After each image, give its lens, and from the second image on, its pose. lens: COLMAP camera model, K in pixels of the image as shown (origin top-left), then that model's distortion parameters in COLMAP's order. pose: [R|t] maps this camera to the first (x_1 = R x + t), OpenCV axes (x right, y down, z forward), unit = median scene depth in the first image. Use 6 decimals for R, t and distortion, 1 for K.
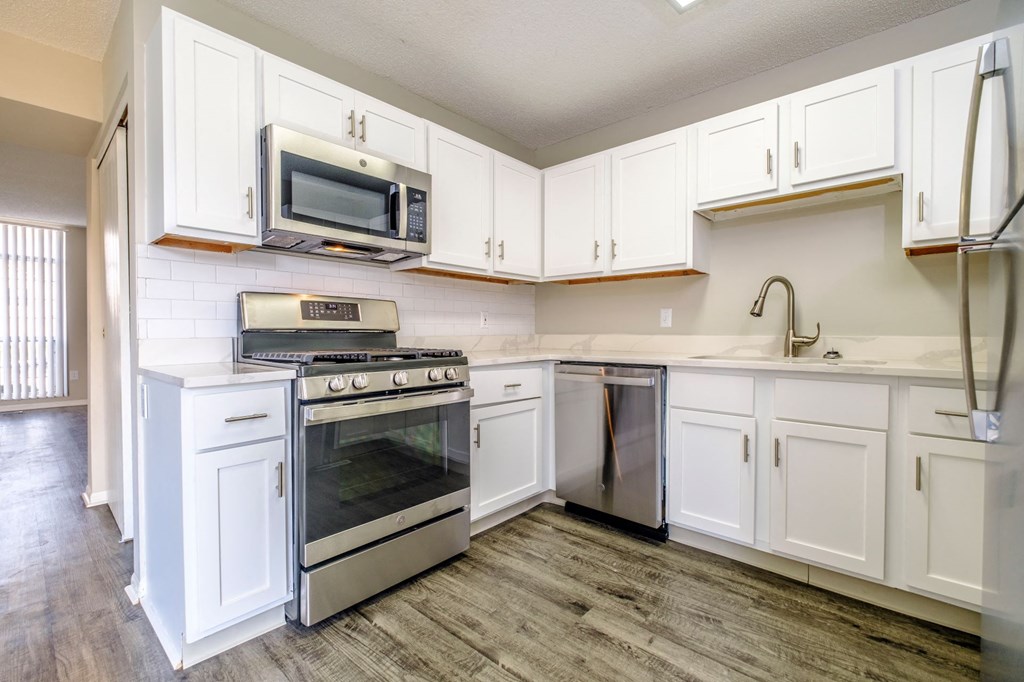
lens RADIAL K [[454.1, 0, 513.2], [0, 454.1, 339.0], [0, 0, 1]] dist [0.001652, 0.000209]
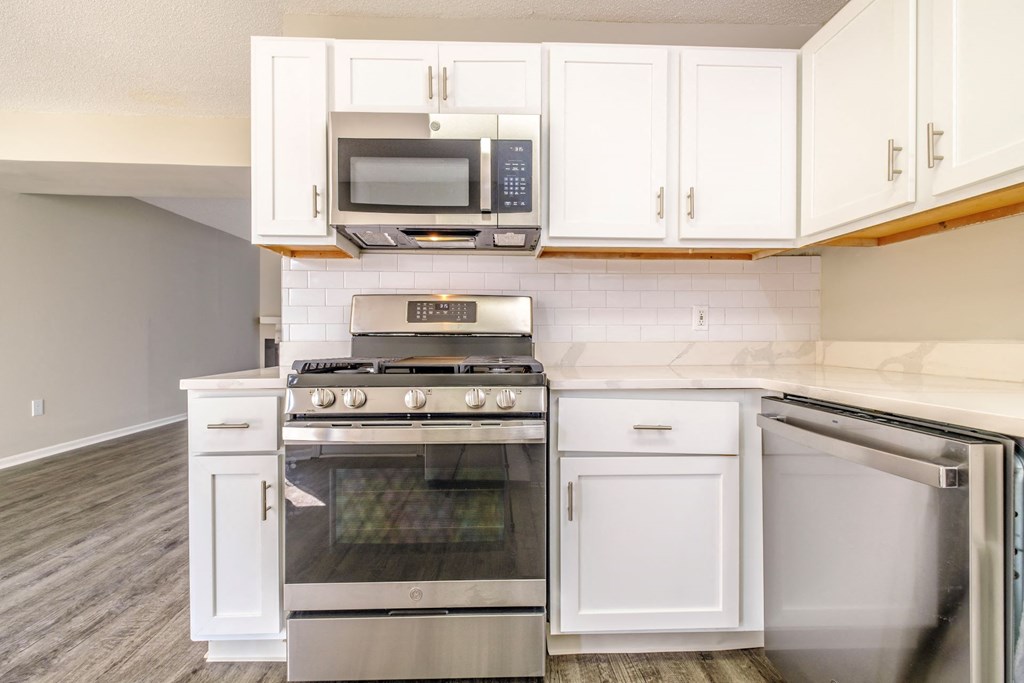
lens RADIAL K [[454.1, 0, 508.4], [0, 454.1, 338.4], [0, 0, 1]] dist [0.001652, 0.000209]
pose [[0.686865, 0.003635, -0.726776, 0.310325], [-0.012965, 0.999890, -0.007252, -0.005759], [0.726669, 0.014404, 0.686837, 0.490065]]
